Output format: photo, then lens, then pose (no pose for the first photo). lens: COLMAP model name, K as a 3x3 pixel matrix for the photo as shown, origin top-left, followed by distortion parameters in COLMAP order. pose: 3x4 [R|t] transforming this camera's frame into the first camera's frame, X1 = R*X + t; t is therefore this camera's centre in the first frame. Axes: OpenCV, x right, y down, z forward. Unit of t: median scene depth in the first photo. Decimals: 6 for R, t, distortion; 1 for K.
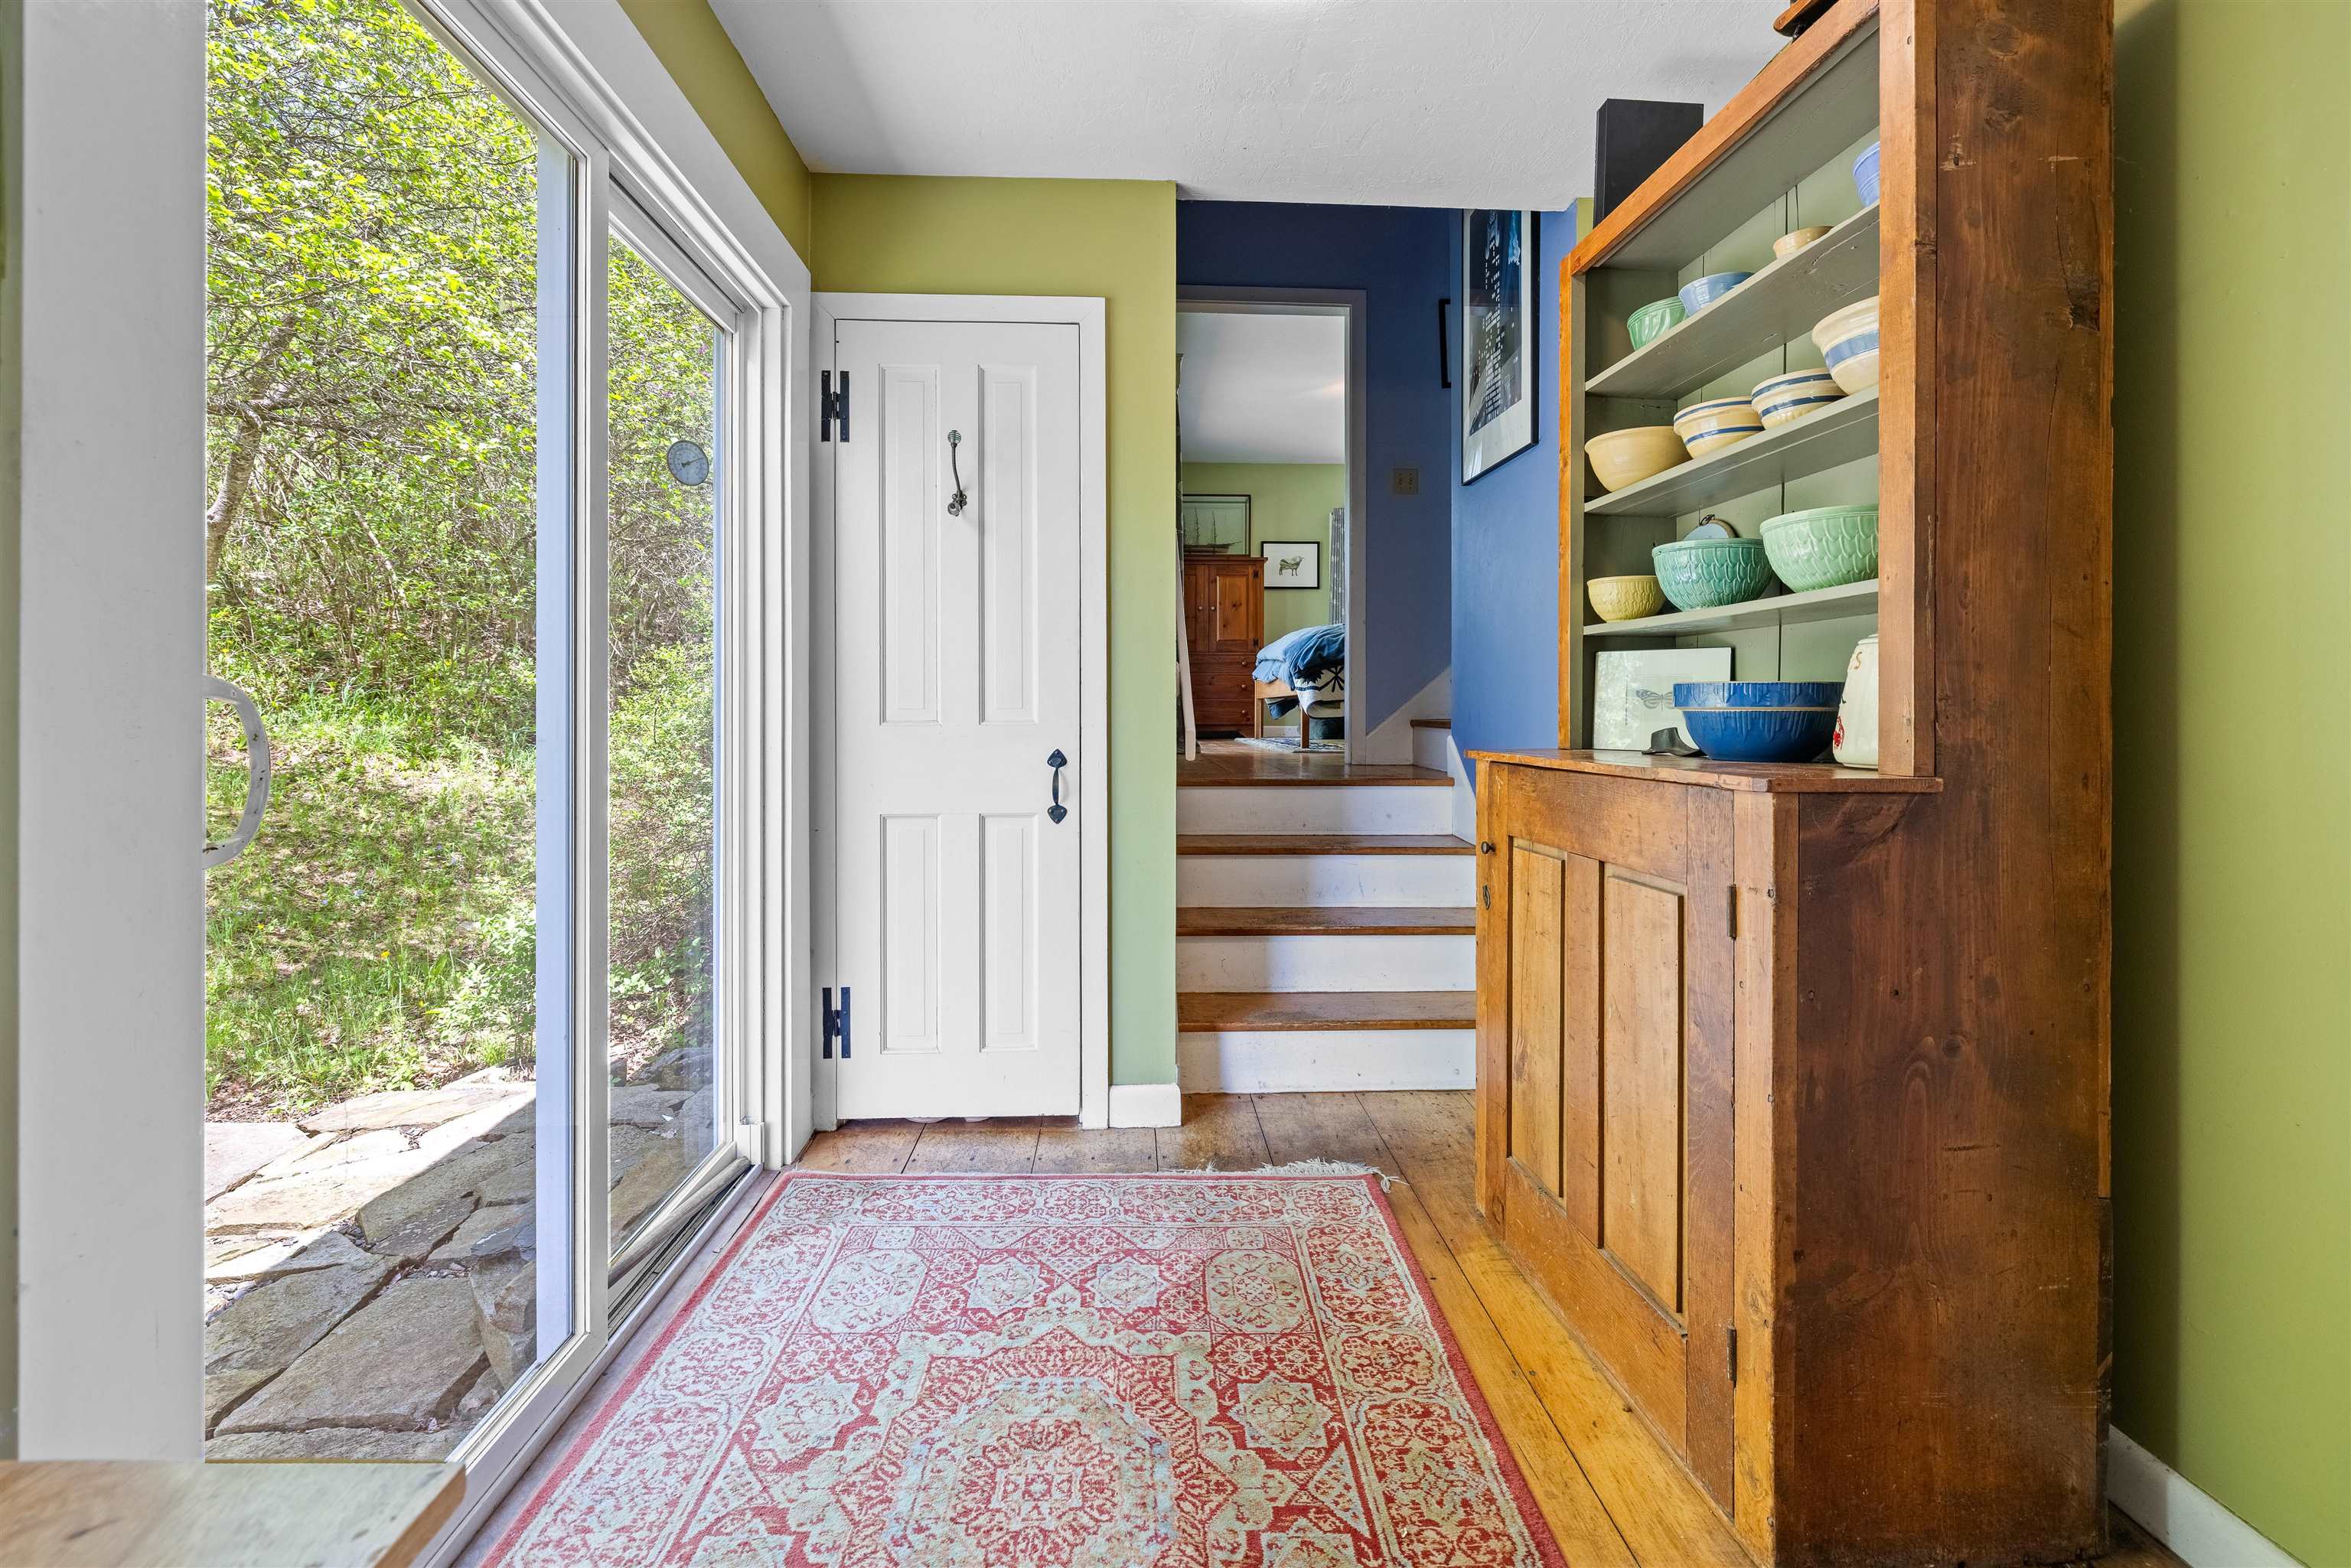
lens RADIAL K [[1008.2, 0, 1173.8], [0, 1008.2, 715.8], [0, 0, 1]] dist [-0.001795, -0.000324]
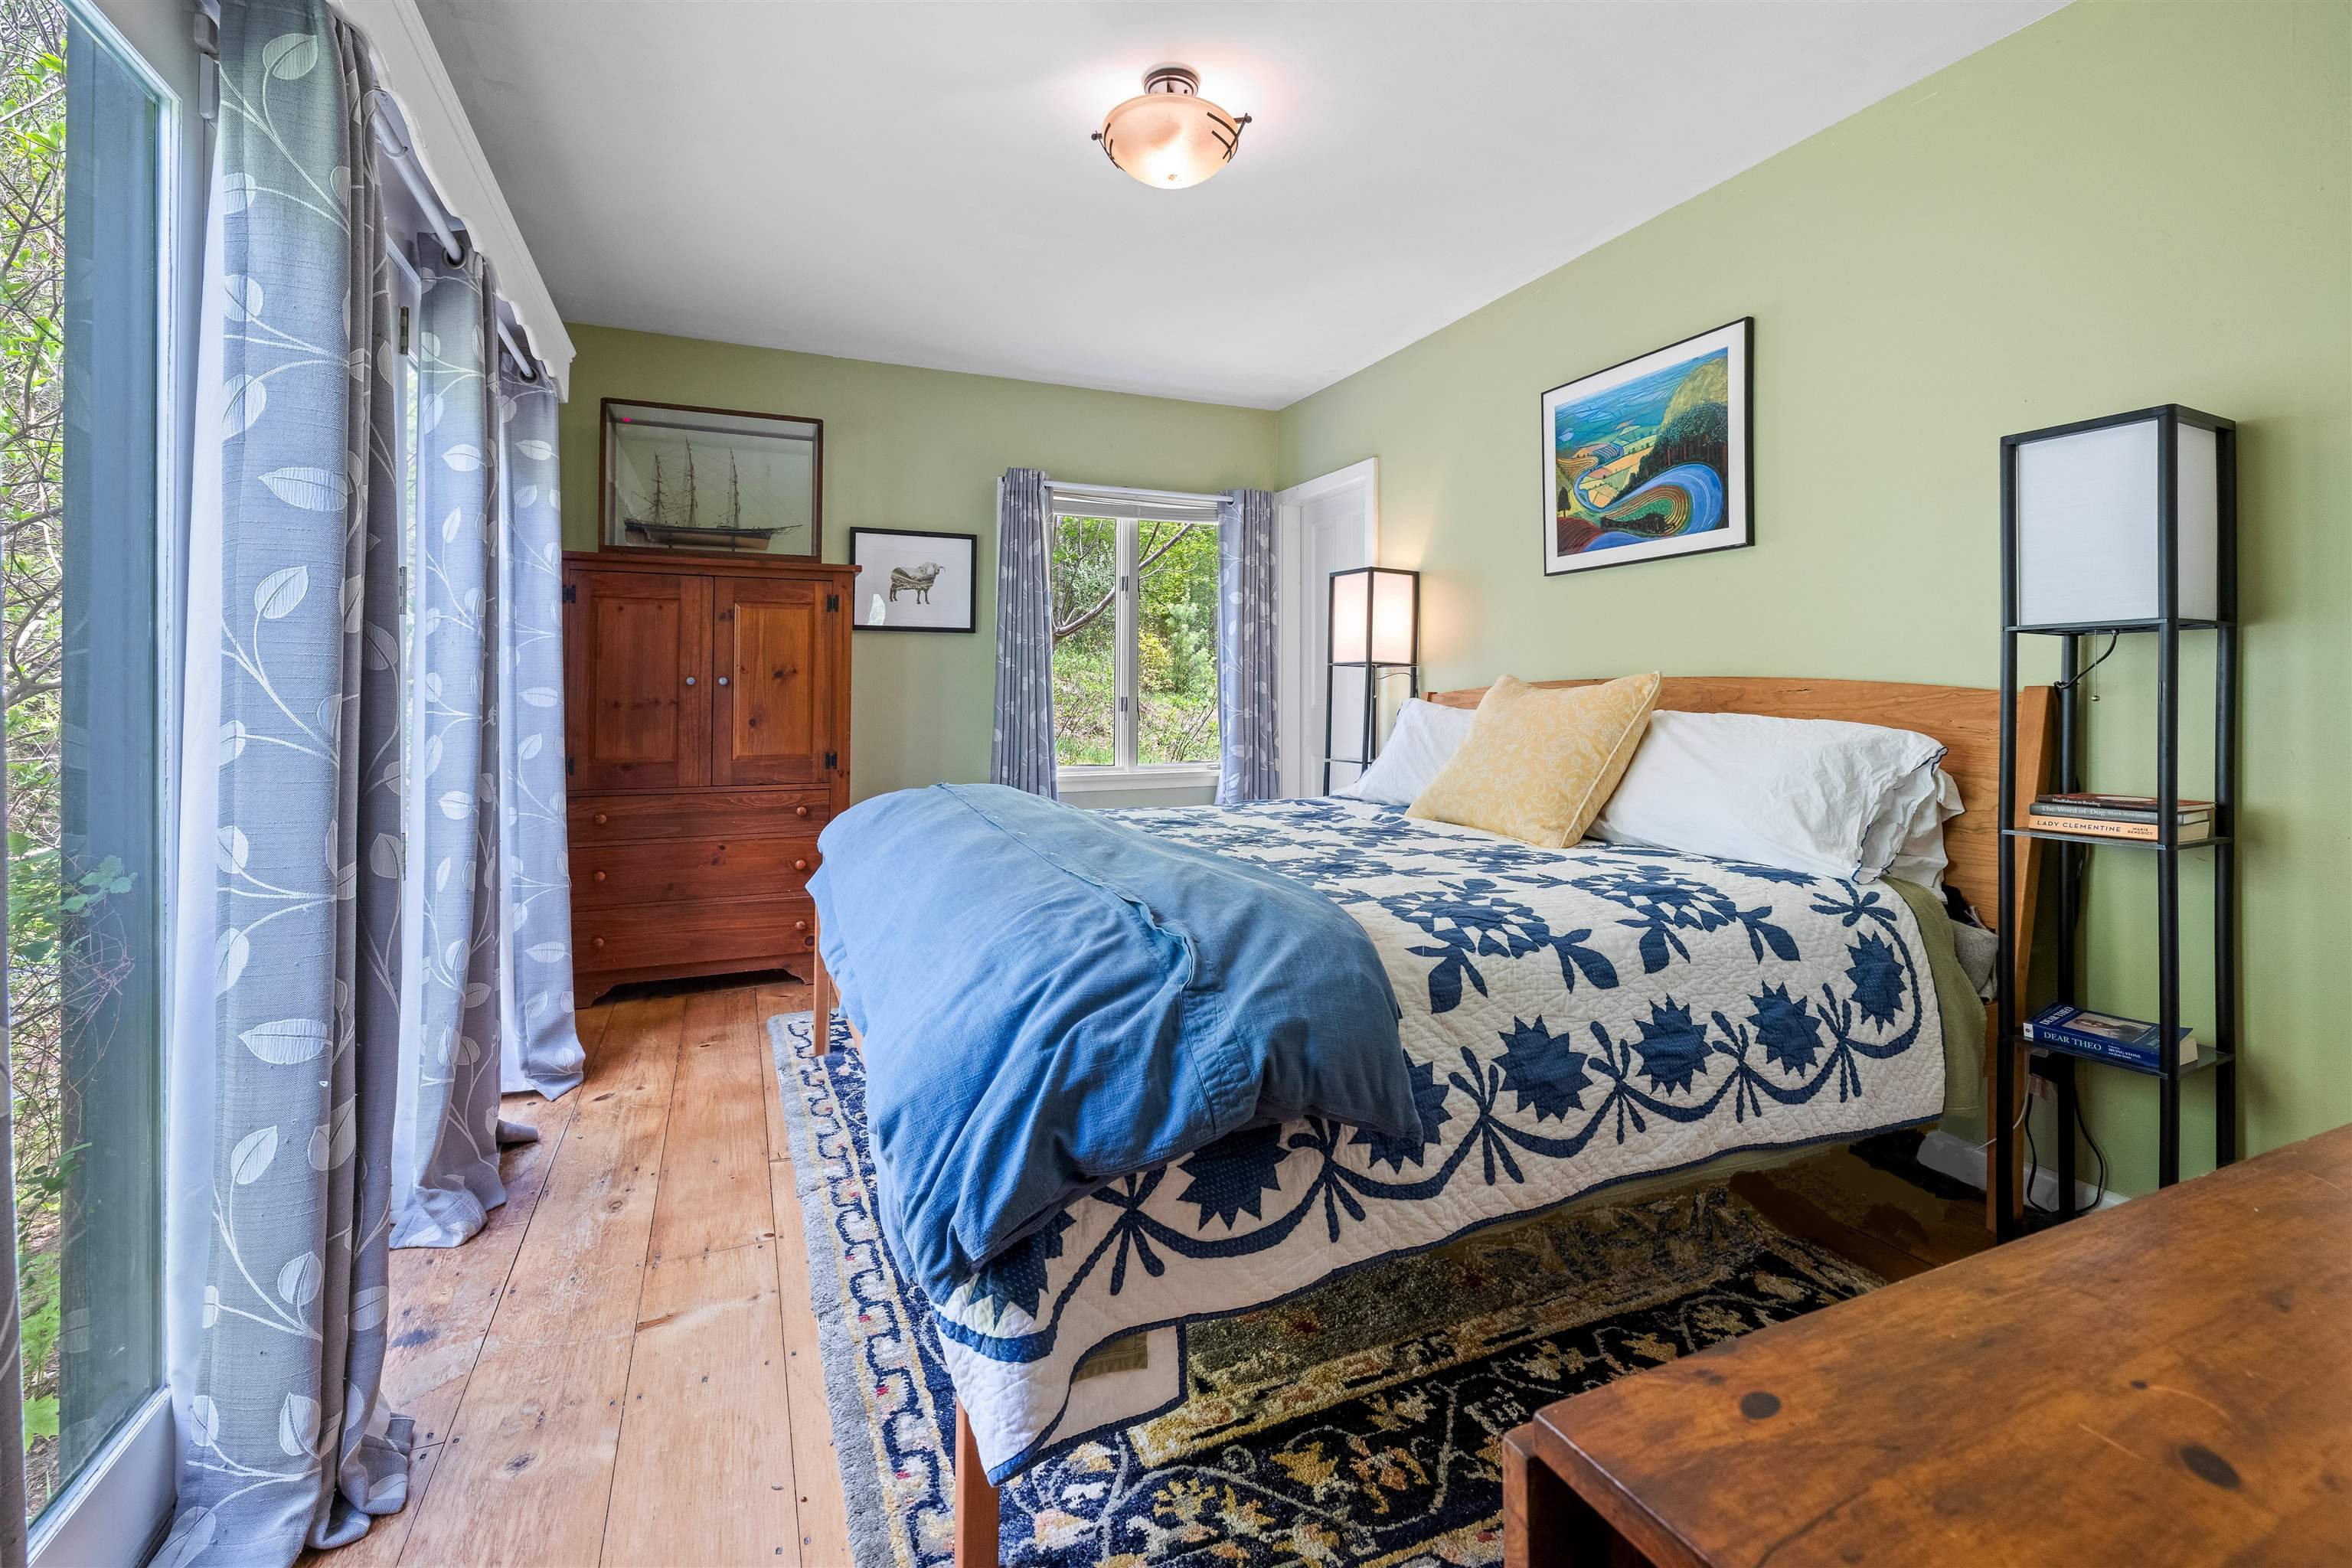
lens RADIAL K [[1011.3, 0, 1177.9], [0, 1011.3, 704.9], [0, 0, 1]] dist [0.000786, -0.000980]
pose [[0.932295, 0.001548, 0.361694, 0.061494], [-0.004619, 0.999960, 0.007629, -0.099124], [-0.361668, -0.008783, 0.932266, 0.529498]]
